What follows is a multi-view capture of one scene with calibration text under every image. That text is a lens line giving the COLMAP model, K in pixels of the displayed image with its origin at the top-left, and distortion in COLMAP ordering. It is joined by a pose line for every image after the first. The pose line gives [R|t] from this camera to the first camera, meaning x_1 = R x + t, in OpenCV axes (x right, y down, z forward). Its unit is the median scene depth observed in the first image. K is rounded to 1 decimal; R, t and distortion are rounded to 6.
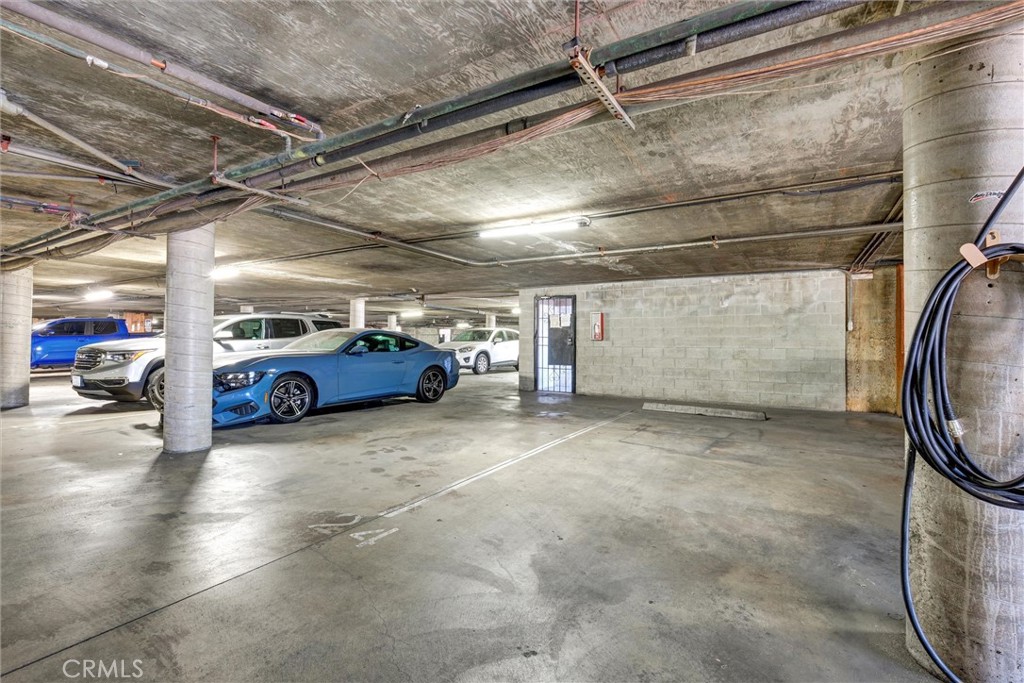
lens RADIAL K [[456.4, 0, 510.4], [0, 456.4, 341.0], [0, 0, 1]] dist [-0.003873, 0.000241]
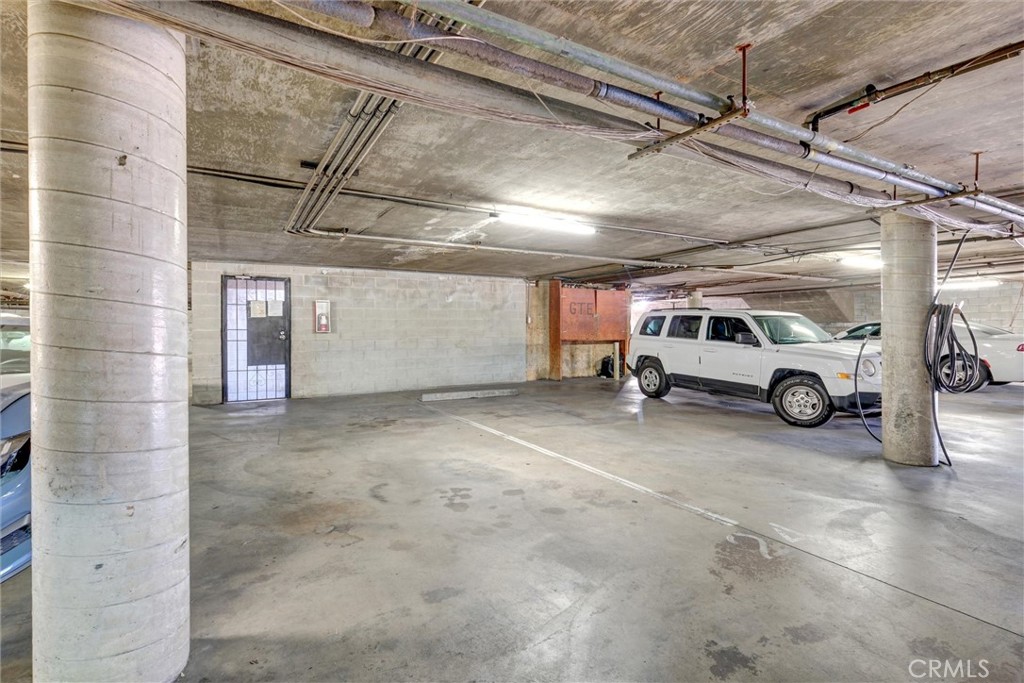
lens RADIAL K [[456.4, 0, 510.2], [0, 456.4, 334.6], [0, 0, 1]] dist [-0.003873, 0.000241]
pose [[0.517254, -0.020444, 0.855587, -0.425907], [0.008703, 0.999789, 0.018628, -0.013204], [-0.855787, -0.002189, 0.517323, 0.287638]]
